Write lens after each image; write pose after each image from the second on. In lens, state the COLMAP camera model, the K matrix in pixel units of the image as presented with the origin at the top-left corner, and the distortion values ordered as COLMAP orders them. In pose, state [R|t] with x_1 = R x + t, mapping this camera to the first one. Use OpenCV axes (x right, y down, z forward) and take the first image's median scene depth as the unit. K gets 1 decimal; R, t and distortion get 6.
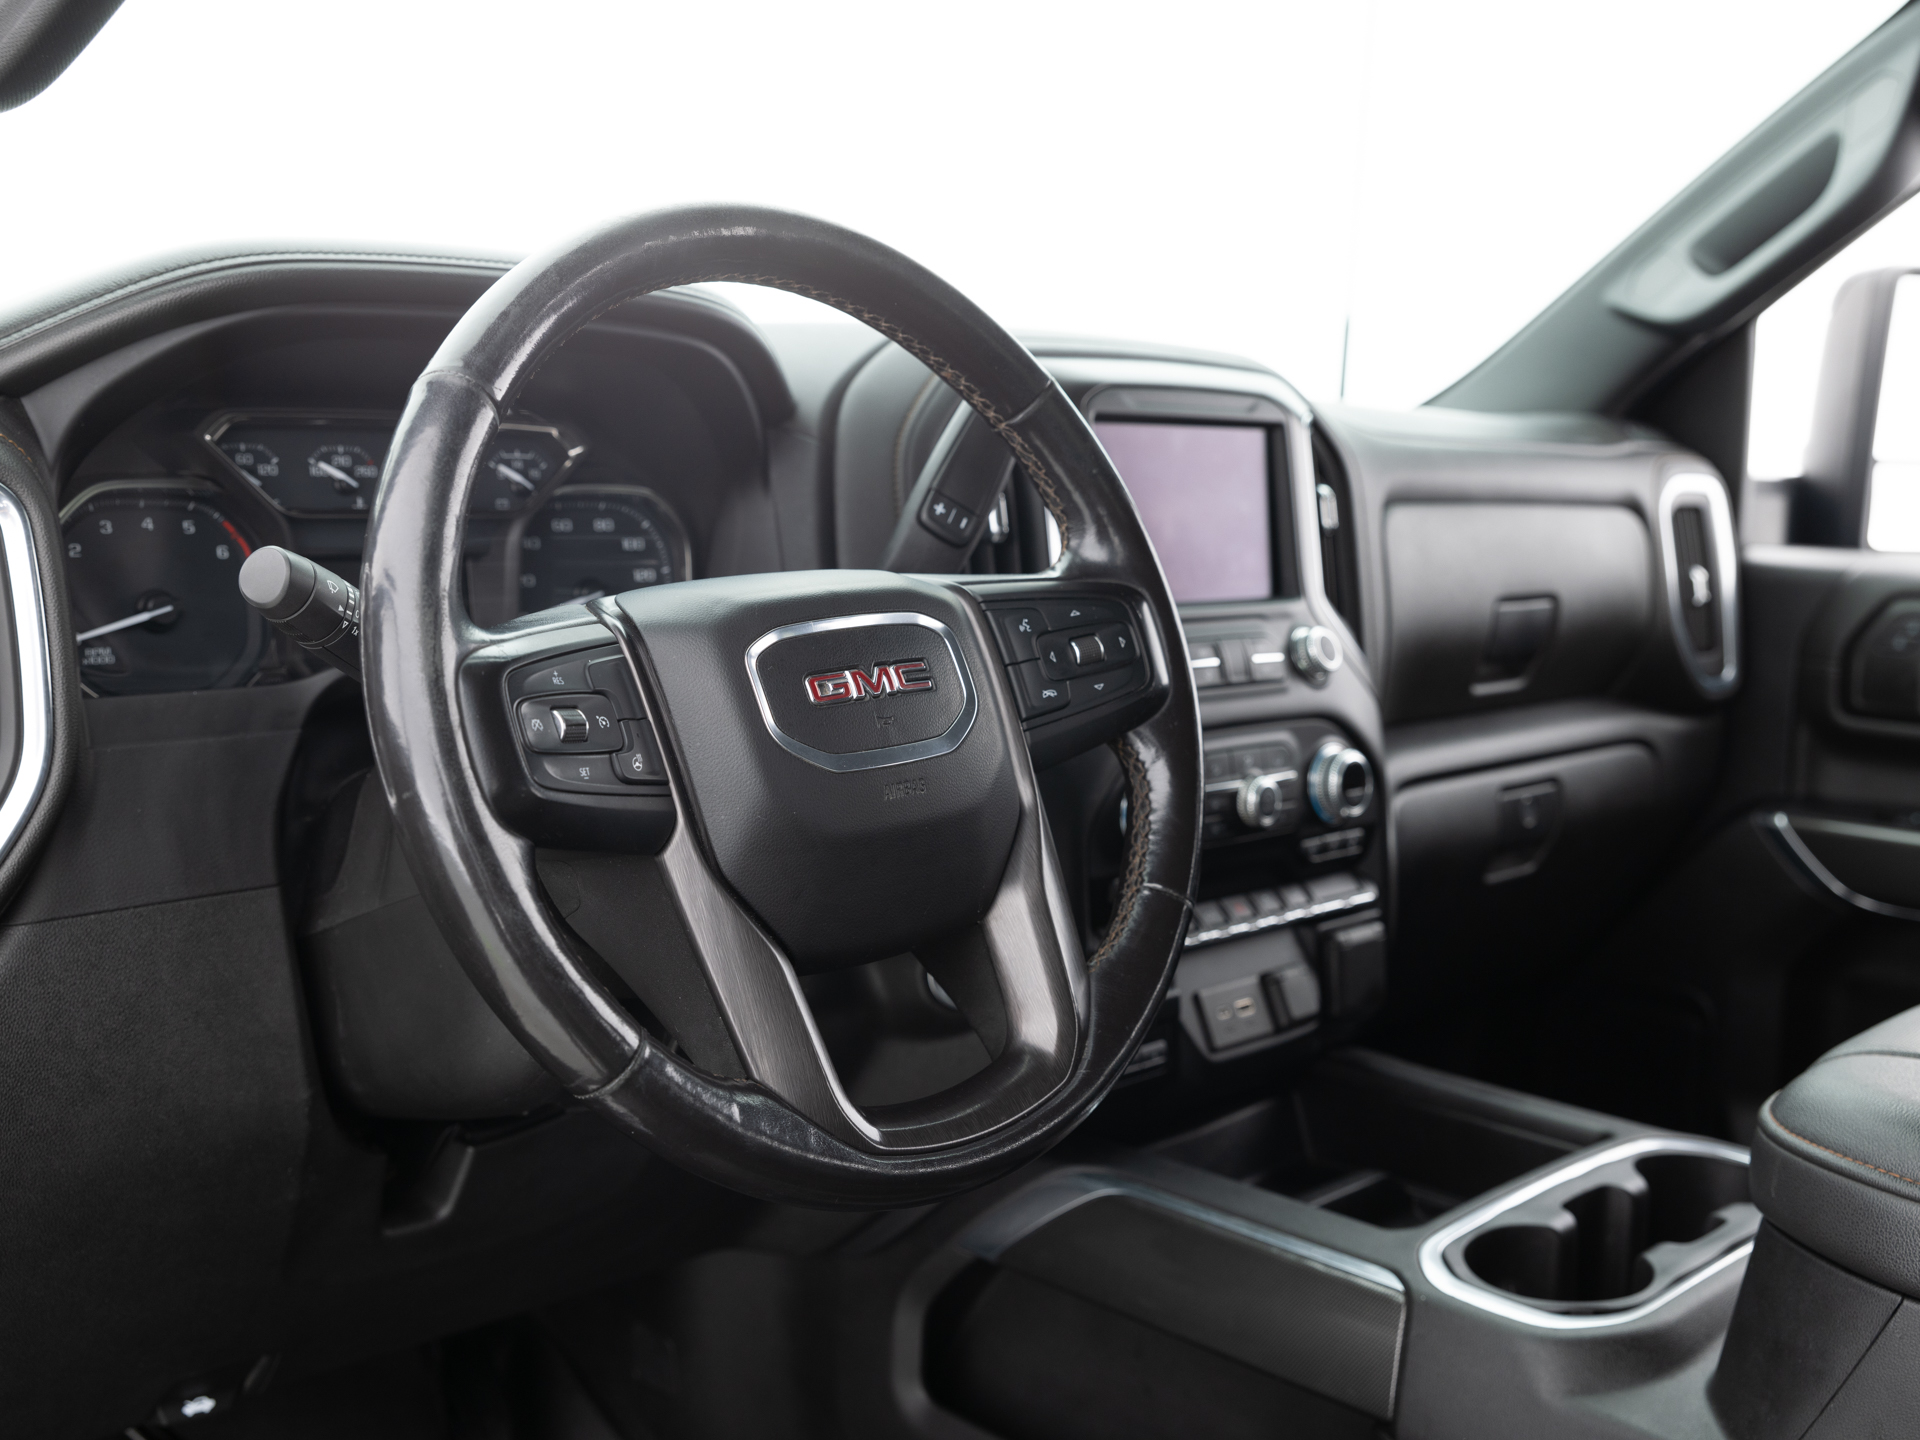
lens RADIAL K [[2072.4, 0, 952.3], [0, 2072.4, 716.4], [0, 0, 1]] dist [-0.016865, 0.000000]
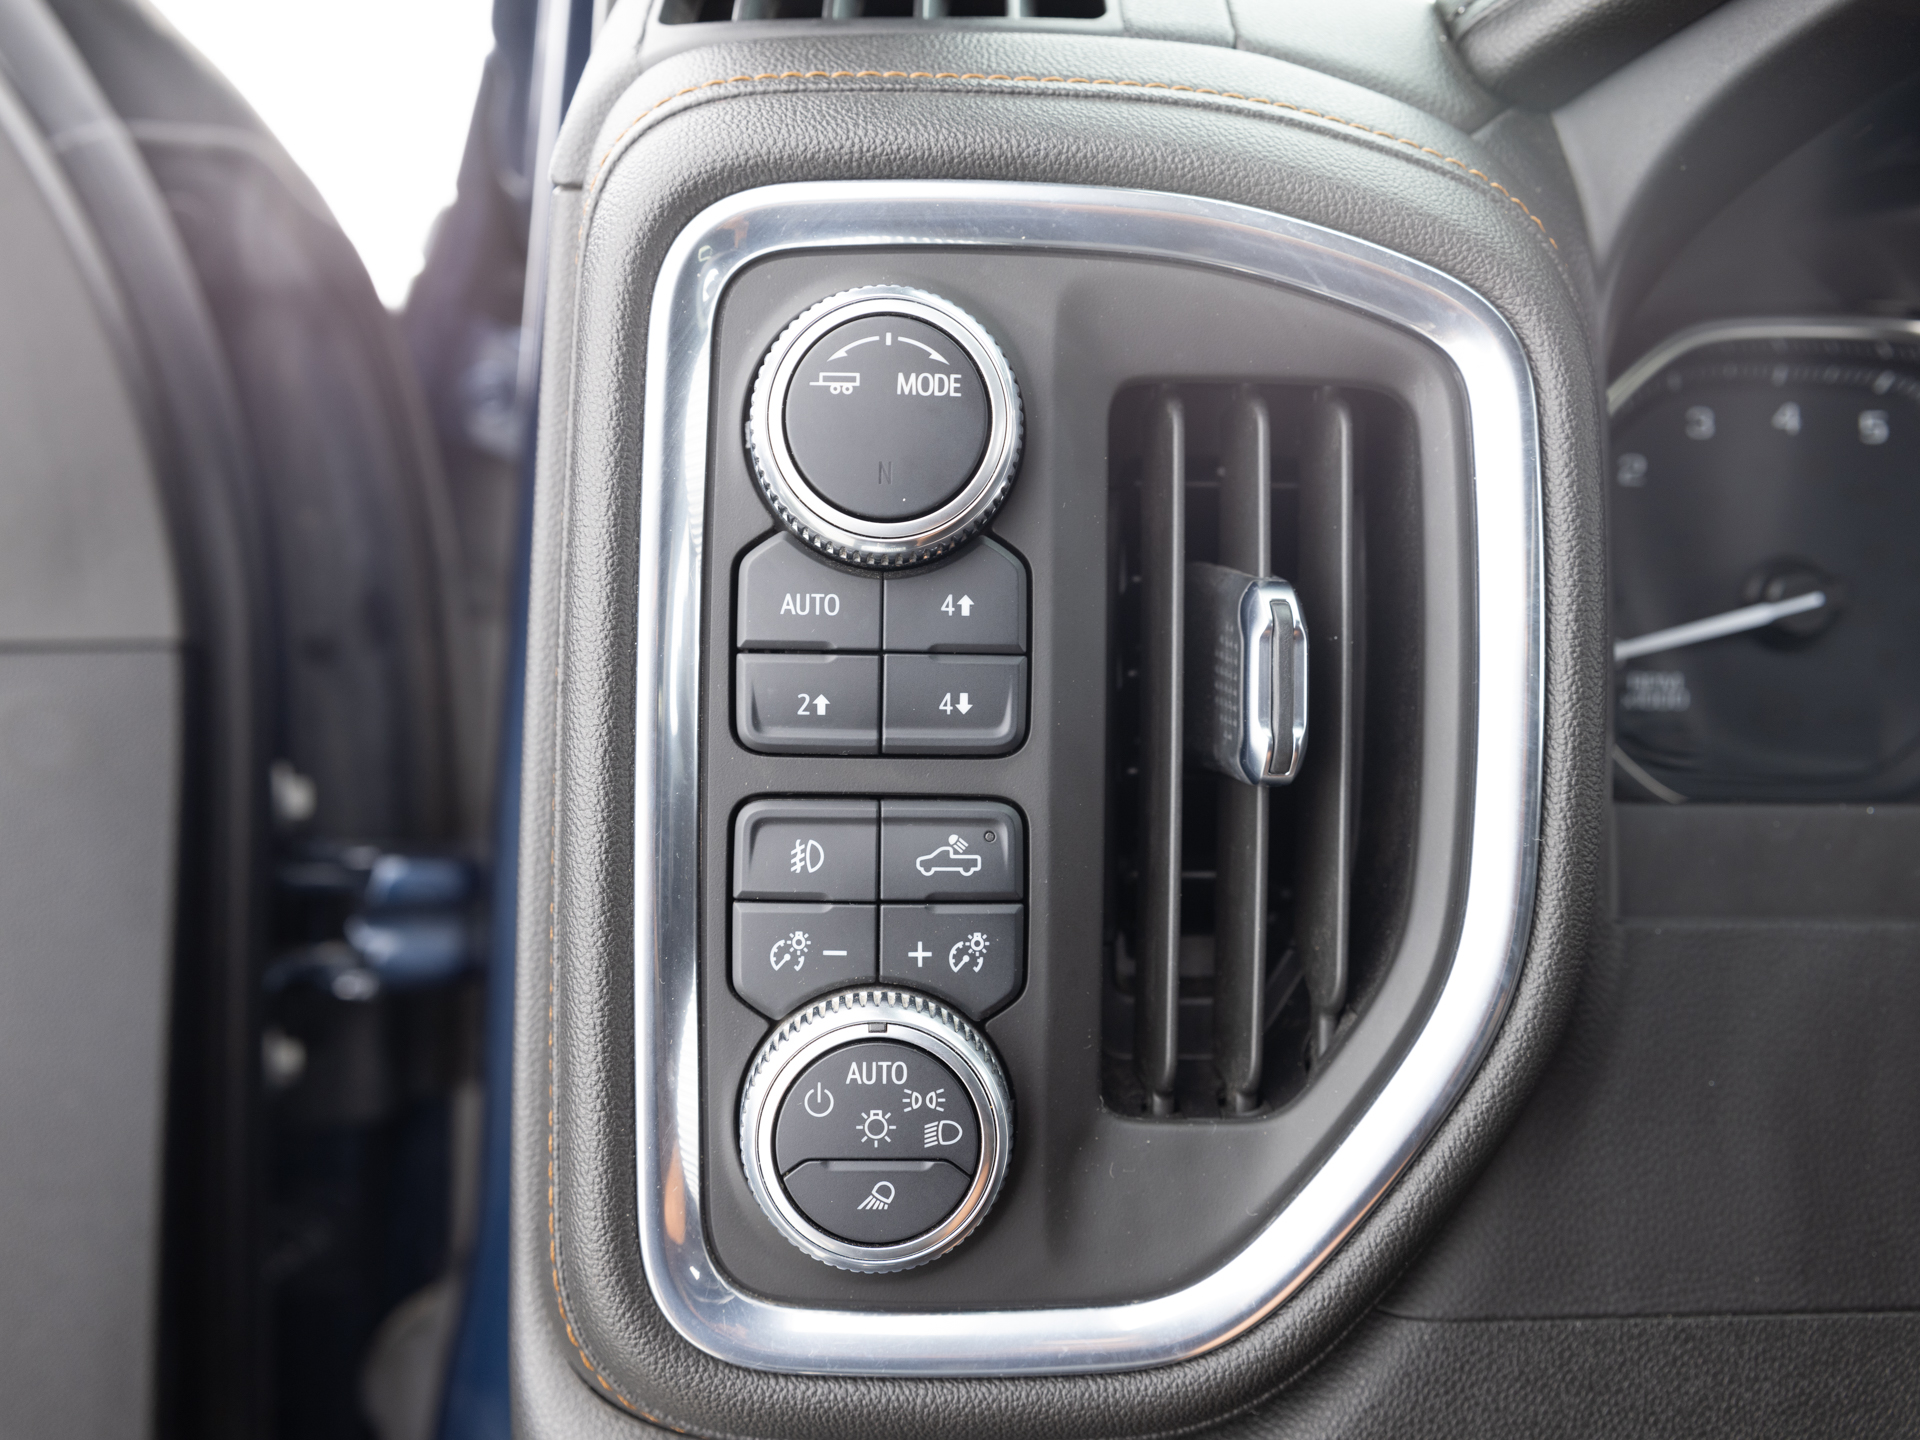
lens RADIAL K [[2072.4, 0, 953.1], [0, 2072.4, 719.8], [0, 0, 1]] dist [-0.016865, 0.000000]
pose [[0.756044, 0.107701, -0.645599, -0.228678], [-0.091556, 0.994073, 0.058616, -0.035950], [0.648086, 0.014792, 0.761424, 0.535942]]
